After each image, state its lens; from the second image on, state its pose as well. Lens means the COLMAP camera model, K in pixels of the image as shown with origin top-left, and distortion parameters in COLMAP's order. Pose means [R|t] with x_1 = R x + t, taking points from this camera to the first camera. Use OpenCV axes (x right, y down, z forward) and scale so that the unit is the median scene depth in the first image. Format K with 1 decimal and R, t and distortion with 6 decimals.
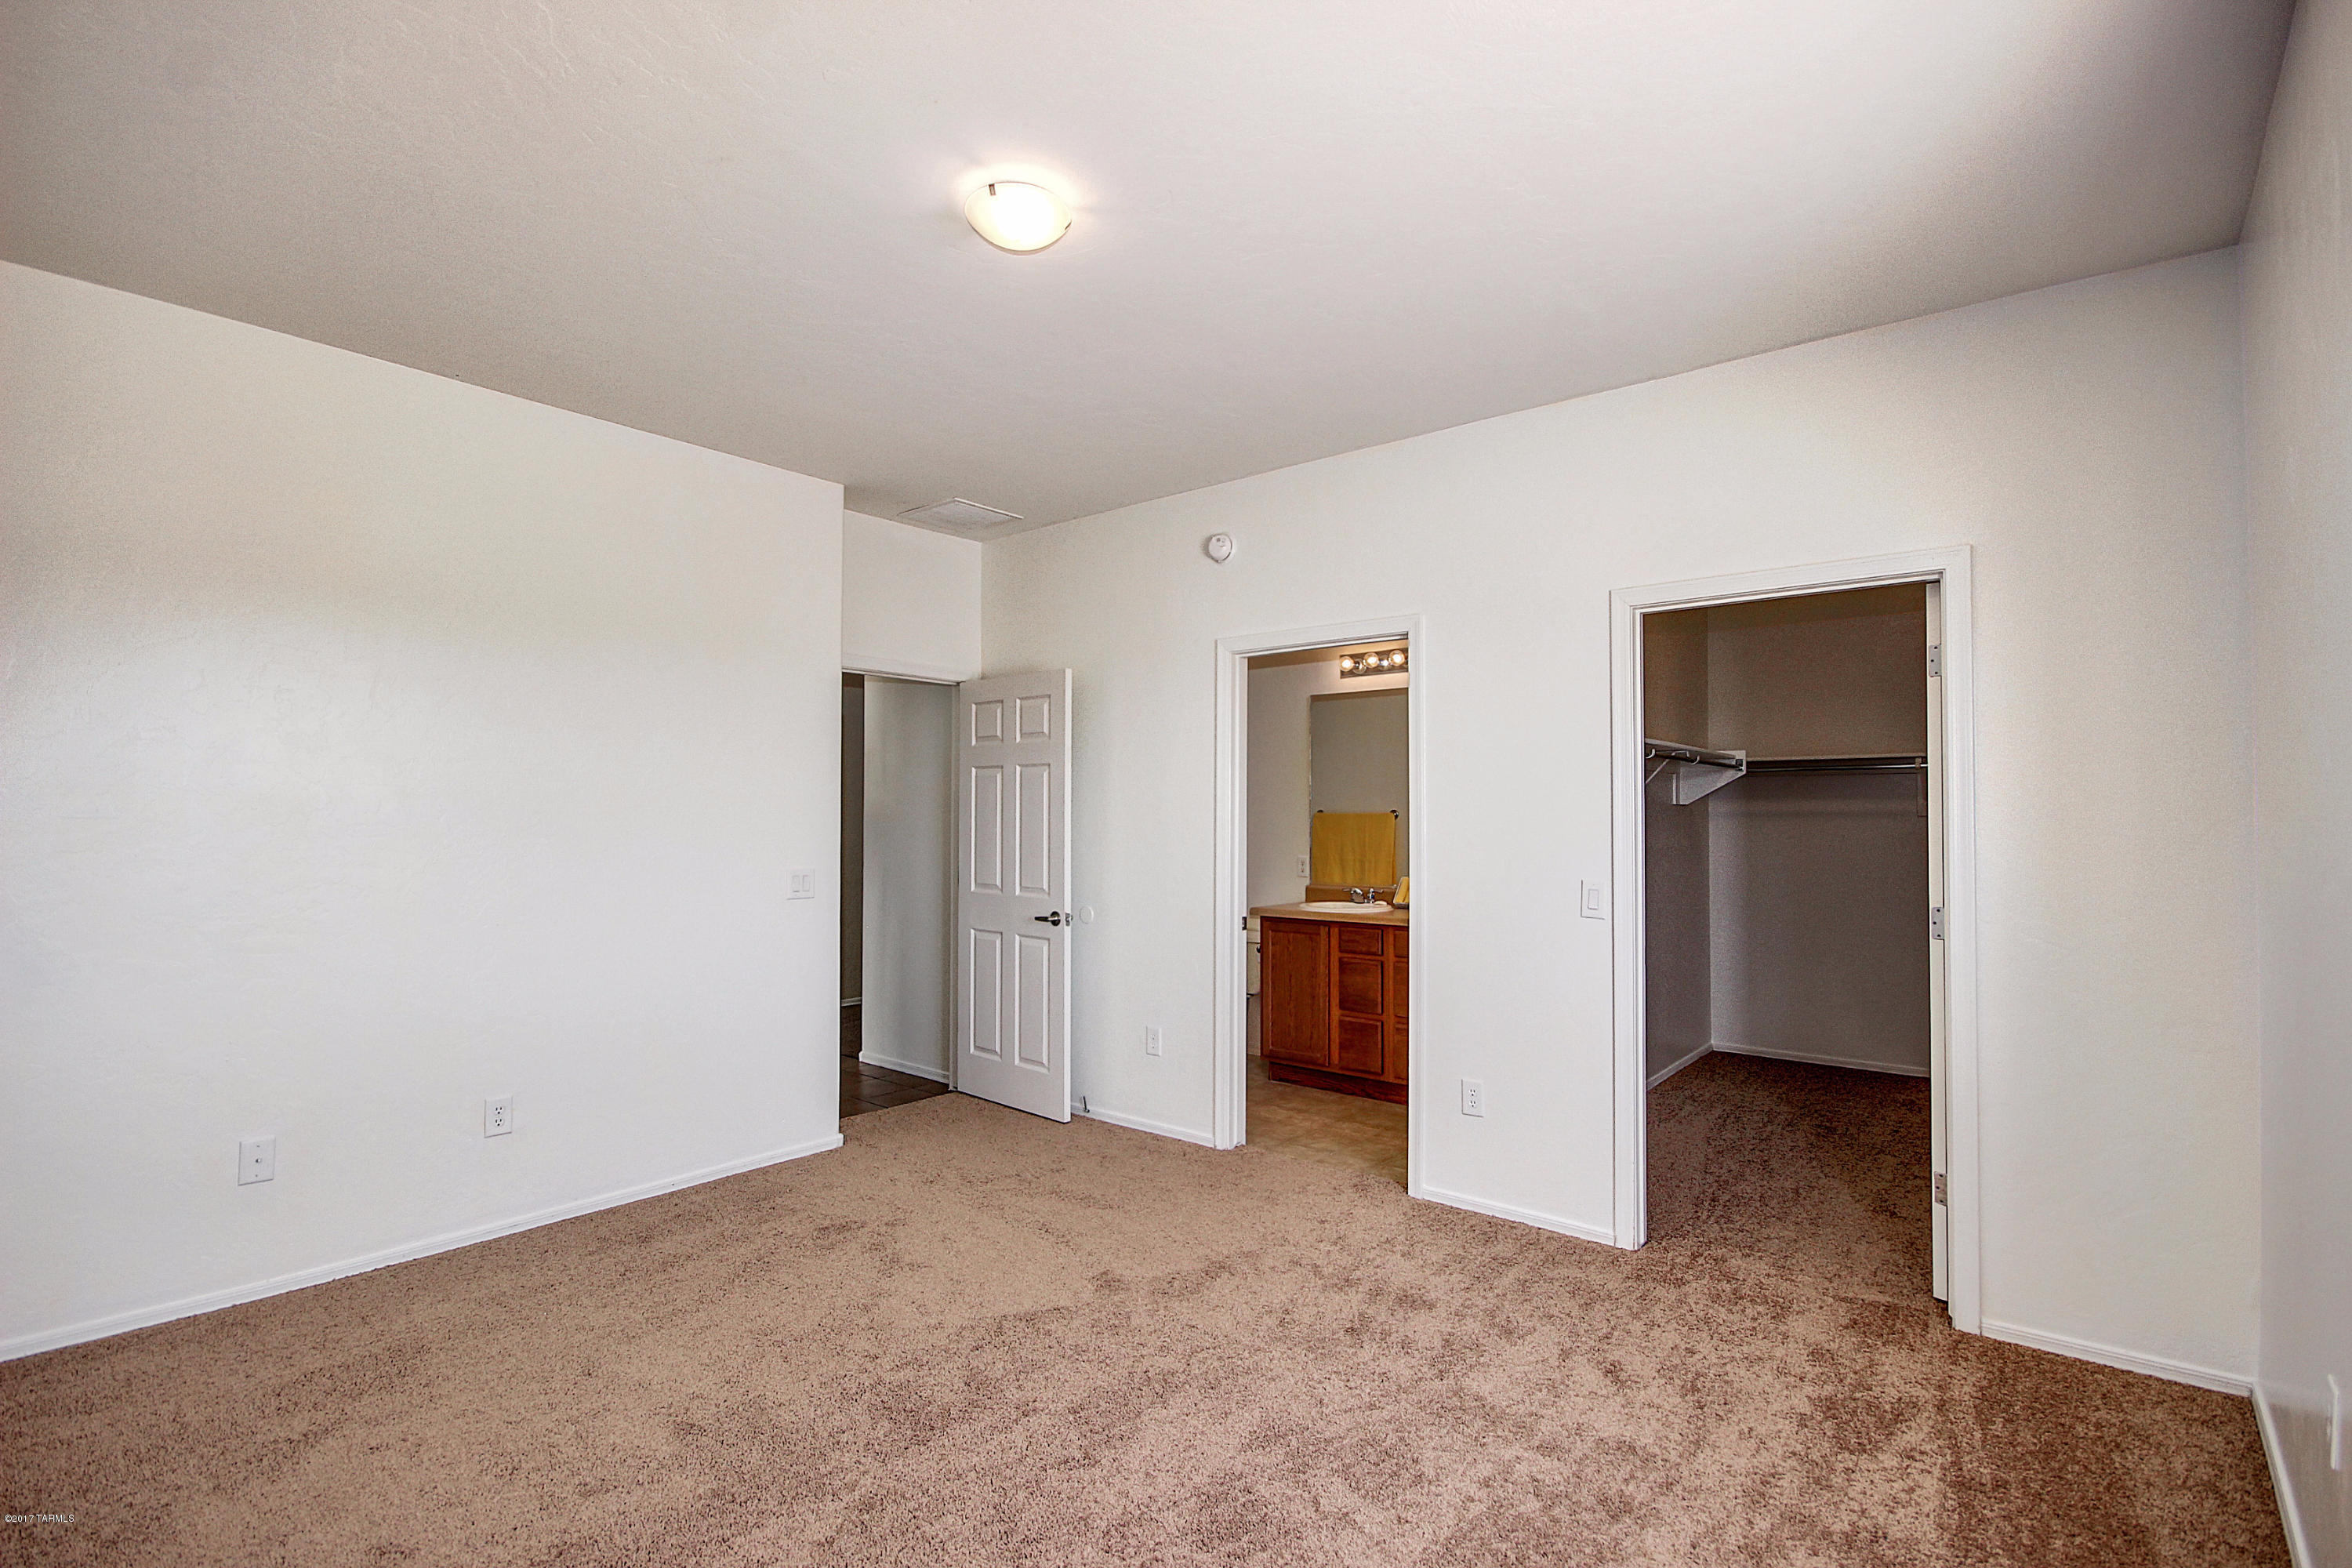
lens RADIAL K [[1095.8, 0, 1178.4], [0, 1095.8, 791.5], [0, 0, 1]] dist [0.003795, -0.000437]
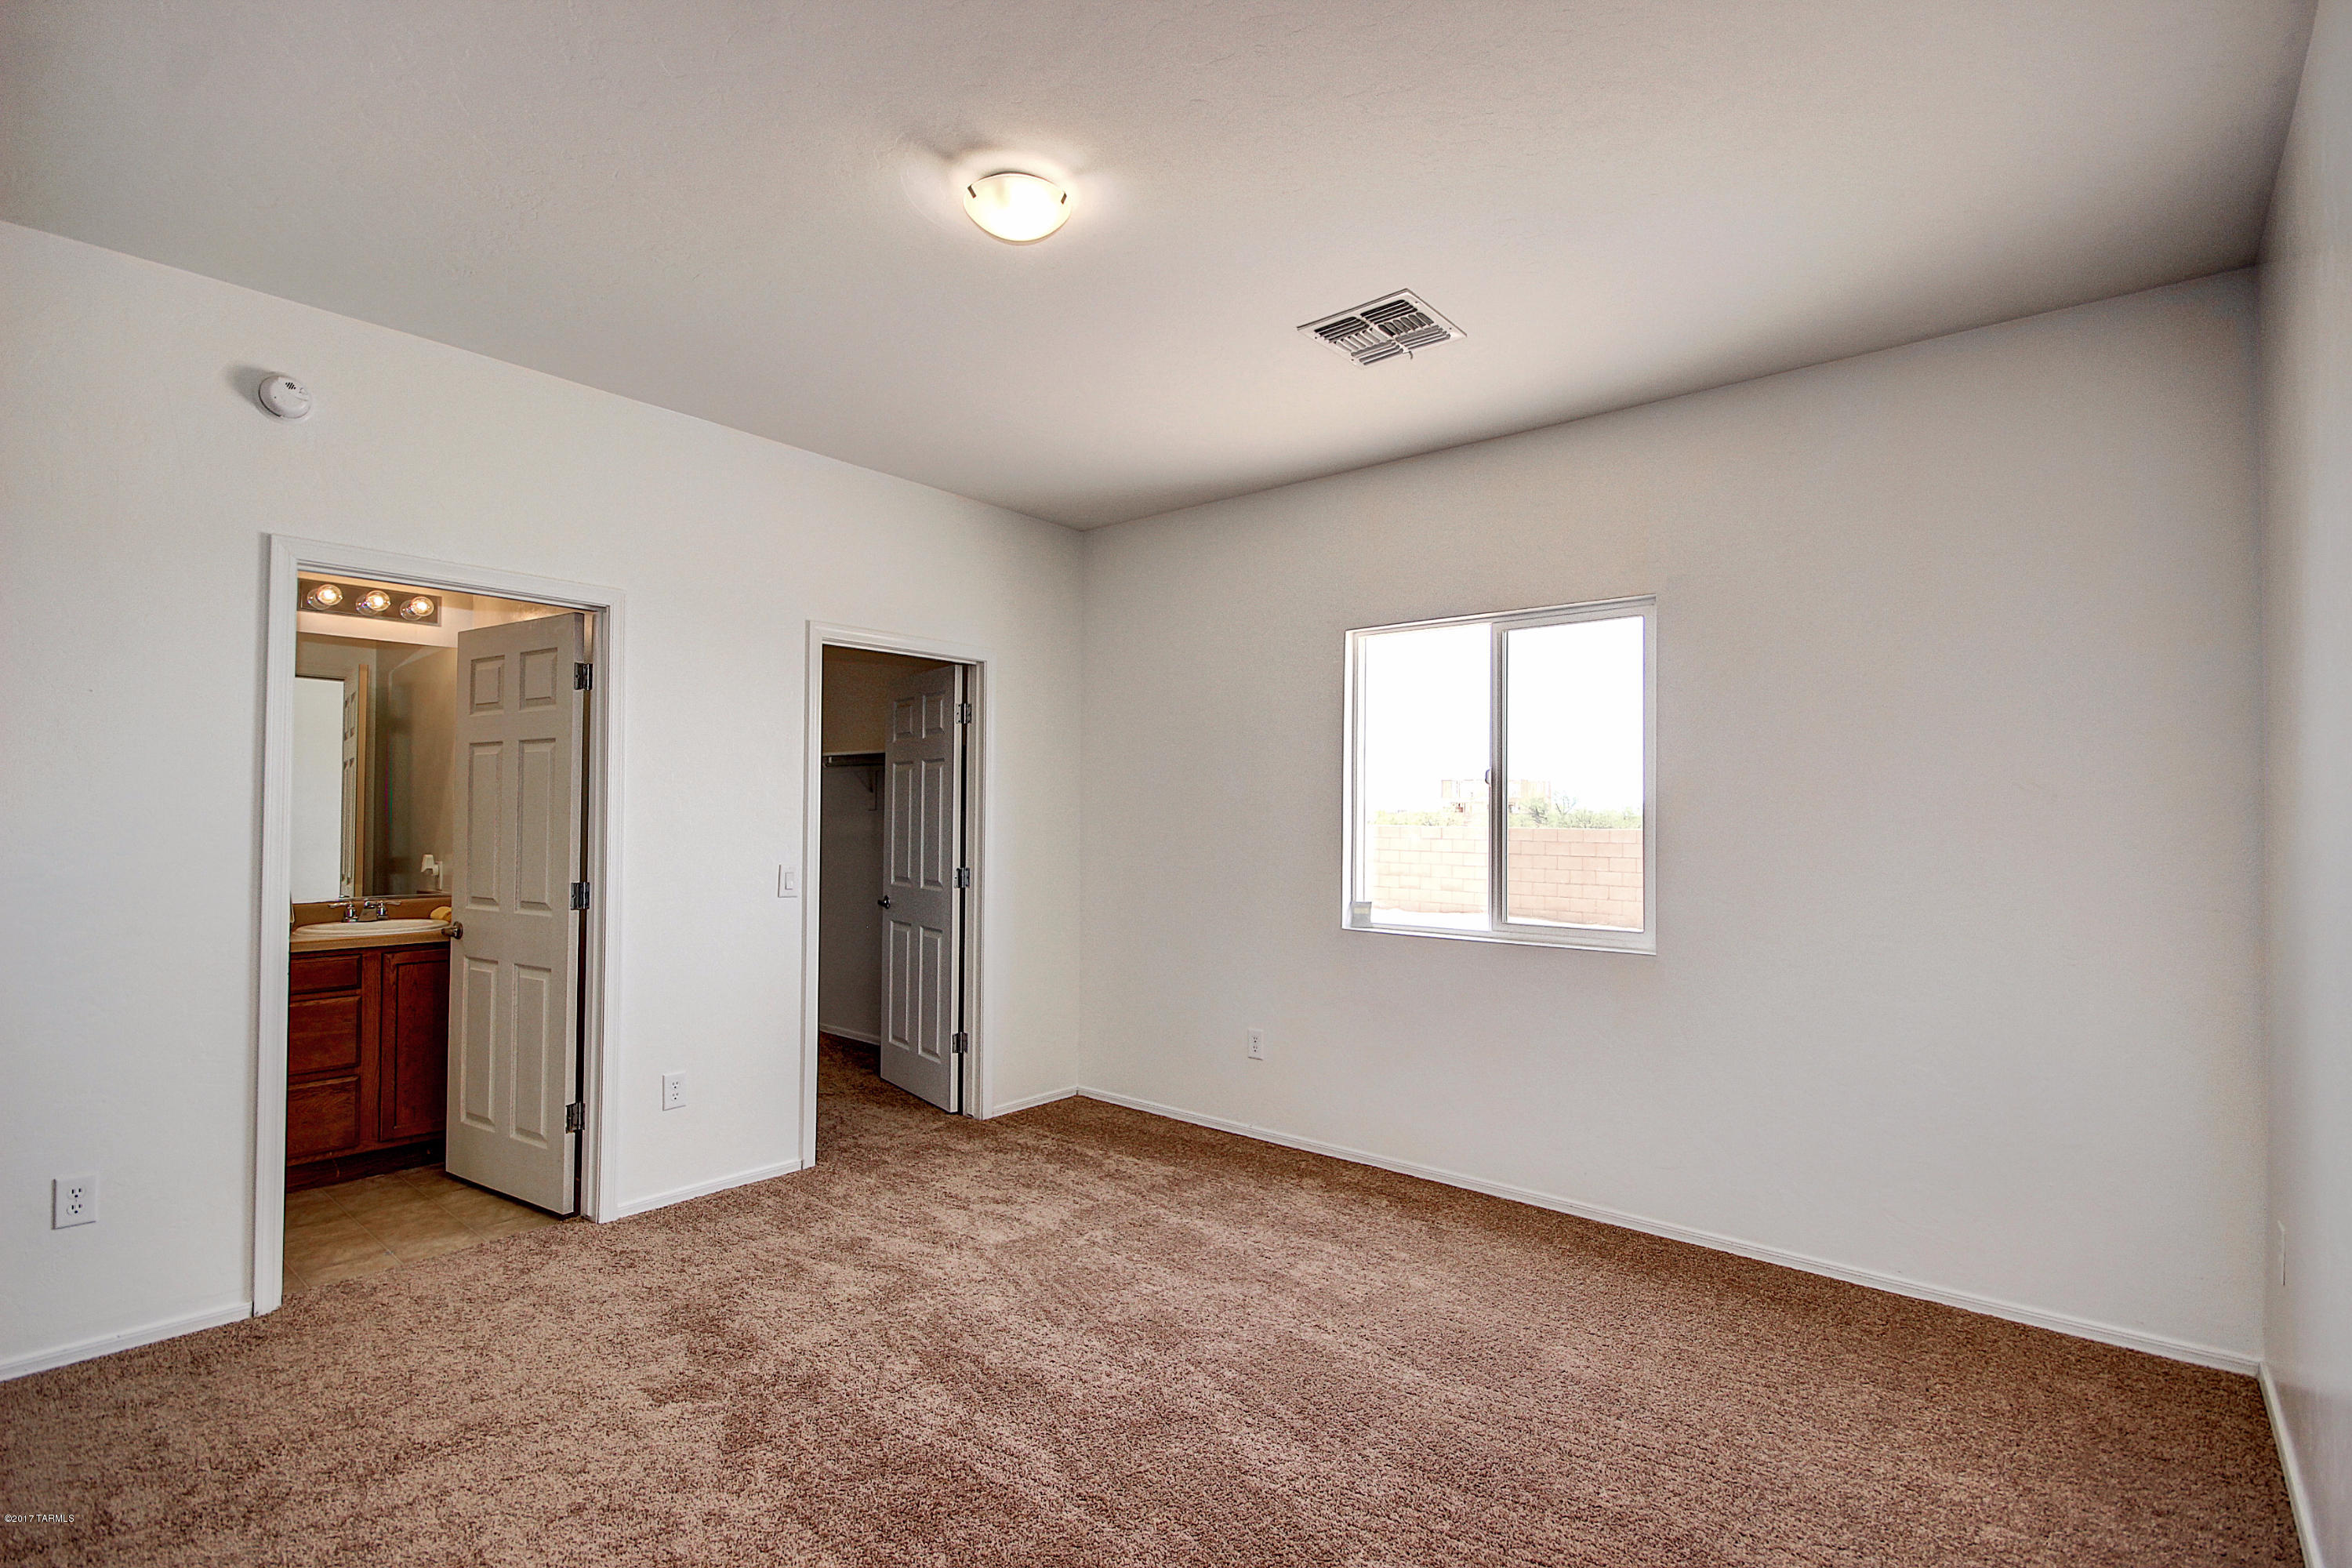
lens RADIAL K [[1095.8, 0, 1178.2], [0, 1095.8, 785.6], [0, 0, 1]] dist [0.003795, -0.000437]
pose [[0.007090, 0.028557, 0.999567, -0.899199], [-0.026128, 0.999256, -0.028362, 0.024362], [-0.999633, -0.025915, 0.007831, 0.668806]]
